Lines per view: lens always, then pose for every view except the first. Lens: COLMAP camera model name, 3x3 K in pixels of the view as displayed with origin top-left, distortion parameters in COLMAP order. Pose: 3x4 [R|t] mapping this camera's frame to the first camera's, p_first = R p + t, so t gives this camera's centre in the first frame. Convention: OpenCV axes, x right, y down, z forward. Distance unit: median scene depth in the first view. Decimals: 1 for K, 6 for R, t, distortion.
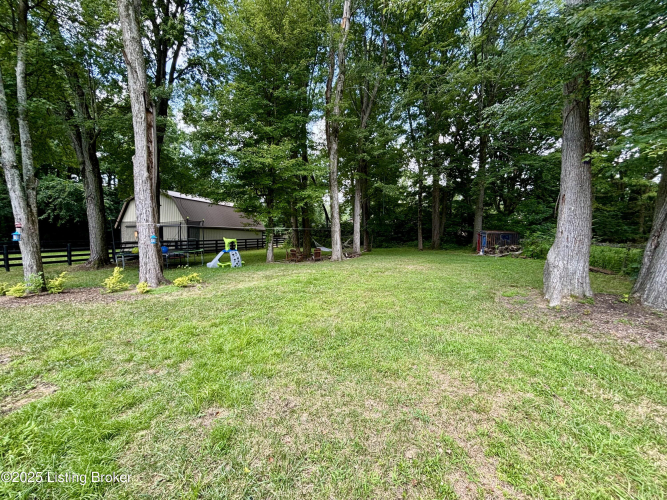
lens RADIAL K [[269.4, 0, 333.5], [0, 269.4, 250.0], [0, 0, 1]] dist [0.000643, 0.000143]
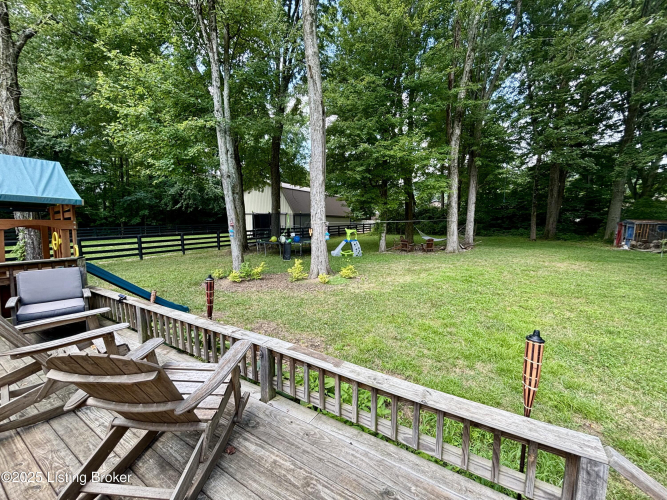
lens RADIAL K [[269.4, 0, 333.5], [0, 269.4, 250.0], [0, 0, 1]] dist [0.000643, 0.000143]
pose [[0.971943, 0.029941, -0.233302, -0.166668], [-0.014795, 0.997683, 0.066405, -0.024475], [0.234750, -0.061090, 0.970134, -0.041863]]
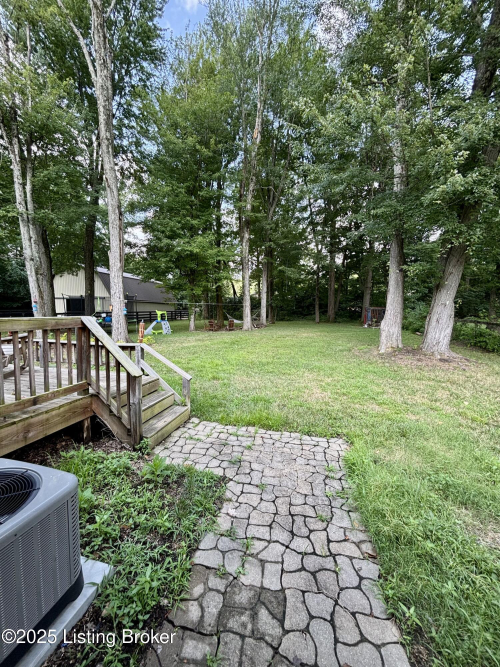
lens RADIAL K [[269.4, 0, 250.0], [0, 269.4, 333.5], [0, 0, 1]] dist [0.000643, 0.000143]
pose [[0.998612, 0.008807, 0.051925, -0.035952], [-0.010757, 0.999242, 0.037404, 0.007947], [-0.051557, -0.037910, 0.997950, -0.203809]]
